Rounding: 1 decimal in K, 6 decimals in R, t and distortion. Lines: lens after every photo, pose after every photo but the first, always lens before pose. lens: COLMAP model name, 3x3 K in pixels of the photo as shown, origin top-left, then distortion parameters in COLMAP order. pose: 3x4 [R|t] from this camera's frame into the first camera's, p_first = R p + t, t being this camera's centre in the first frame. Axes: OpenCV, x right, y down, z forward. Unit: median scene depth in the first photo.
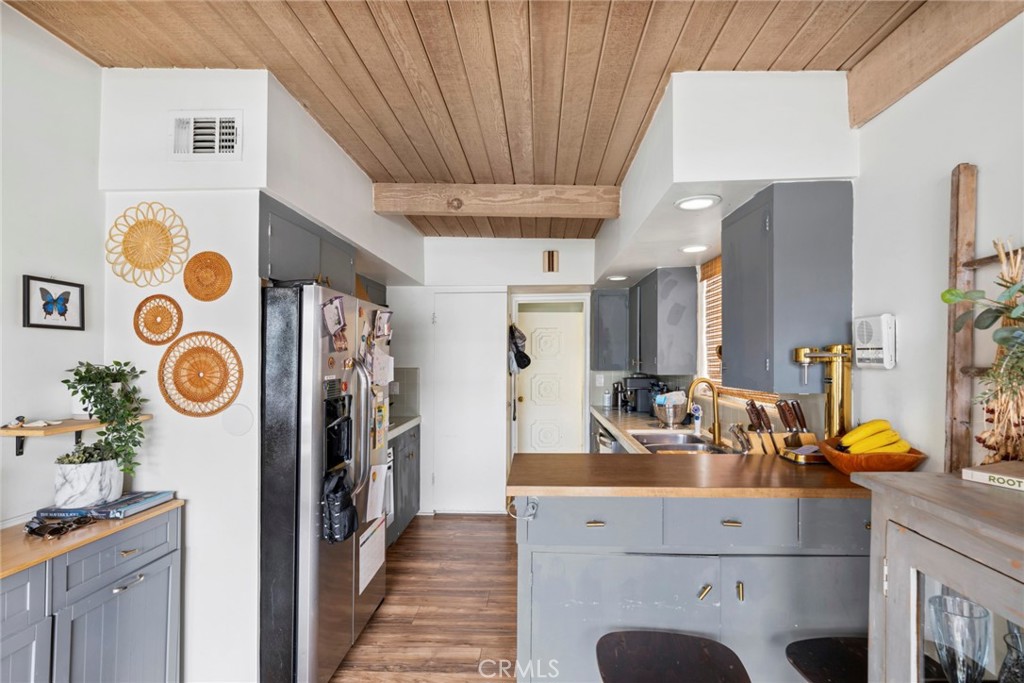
lens RADIAL K [[468.8, 0, 517.4], [0, 468.8, 350.4], [0, 0, 1]] dist [-0.009375, 0.002337]
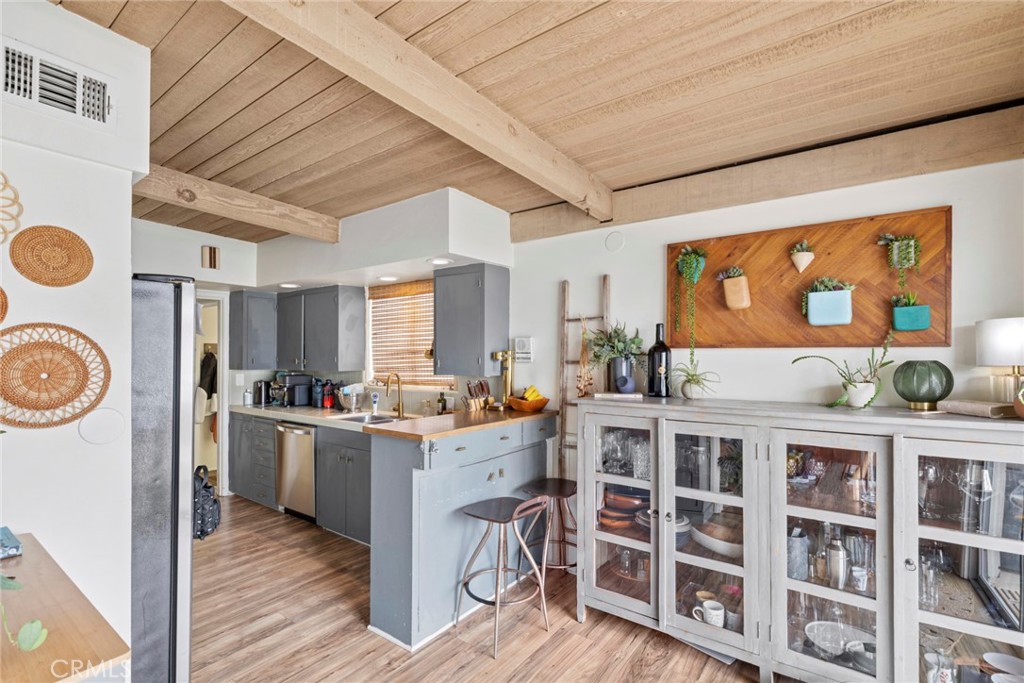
lens RADIAL K [[468.8, 0, 504.7], [0, 468.8, 347.5], [0, 0, 1]] dist [-0.009375, 0.002337]
pose [[0.571843, 0.019340, 0.820135, -0.657030], [-0.013650, 0.999808, -0.014060, 0.002061], [-0.820249, -0.003155, 0.571997, -0.091056]]
